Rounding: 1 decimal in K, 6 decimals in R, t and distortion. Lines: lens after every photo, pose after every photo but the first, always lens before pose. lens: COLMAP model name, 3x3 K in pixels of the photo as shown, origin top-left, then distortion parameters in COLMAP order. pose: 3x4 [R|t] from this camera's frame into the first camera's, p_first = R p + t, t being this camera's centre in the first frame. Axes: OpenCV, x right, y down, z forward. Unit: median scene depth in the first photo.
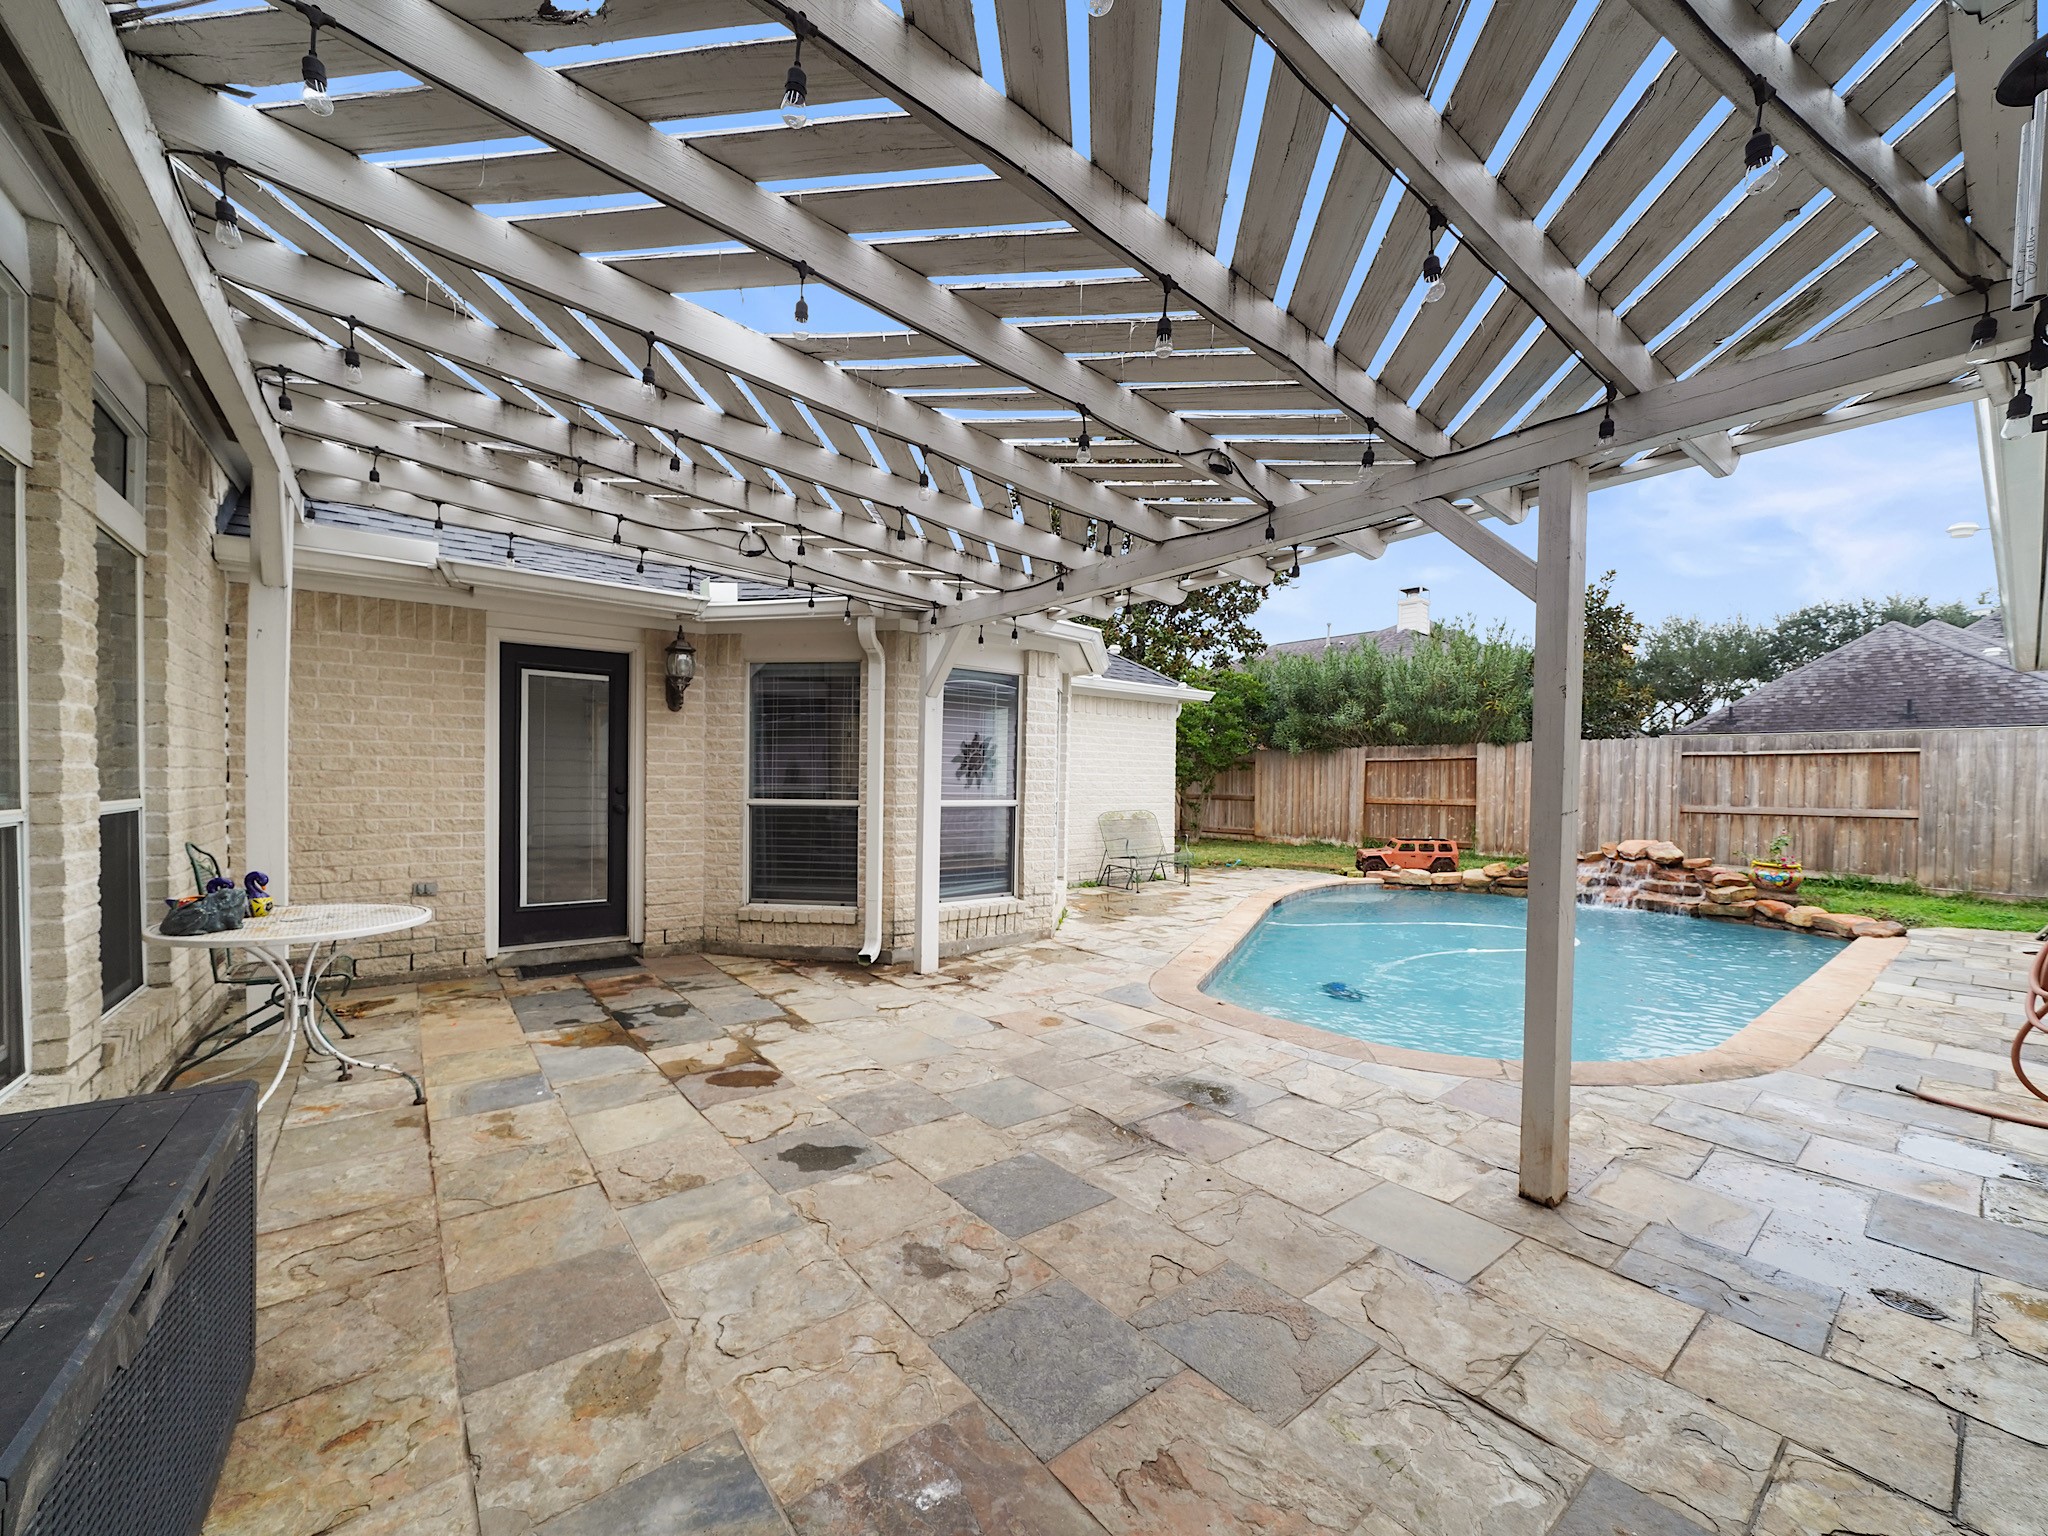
lens RADIAL K [[794.1, 0, 1020.2], [0, 794.1, 773.5], [0, 0, 1]] dist [-0.010940, 0.001700]
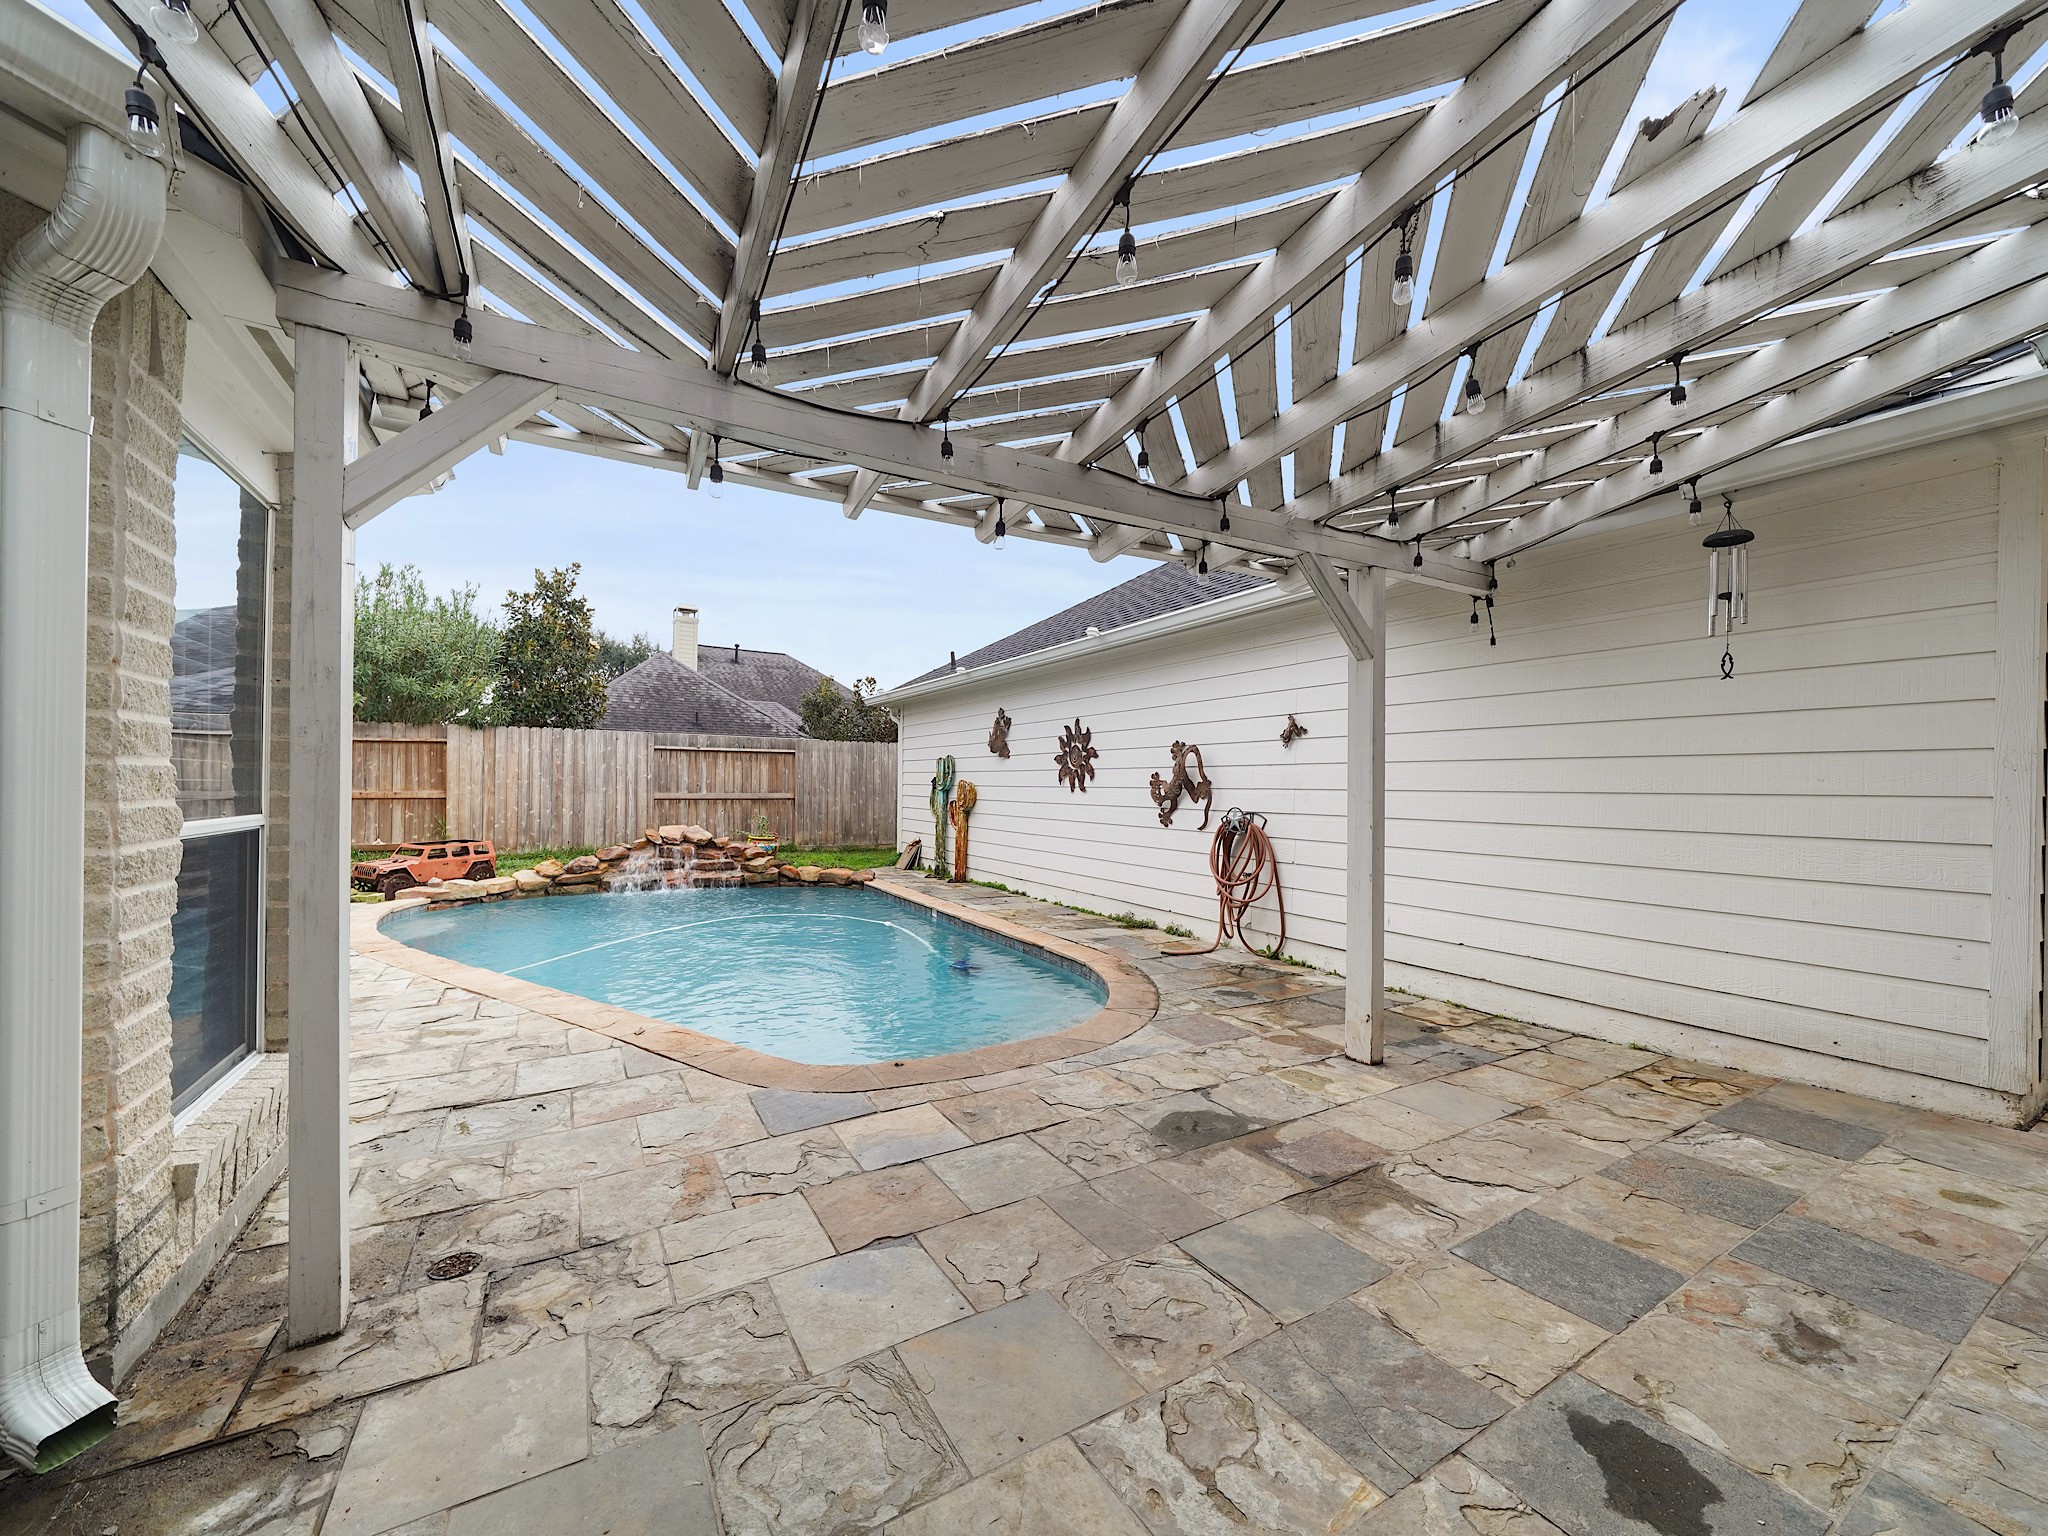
lens RADIAL K [[794.1, 0, 1019.3], [0, 794.1, 777.2], [0, 0, 1]] dist [-0.010940, 0.001700]
pose [[0.147417, -0.000967, 0.989074, -0.212101], [-0.019813, 0.999796, 0.003930, 0.003462], [-0.988876, -0.020176, 0.147368, 0.339705]]
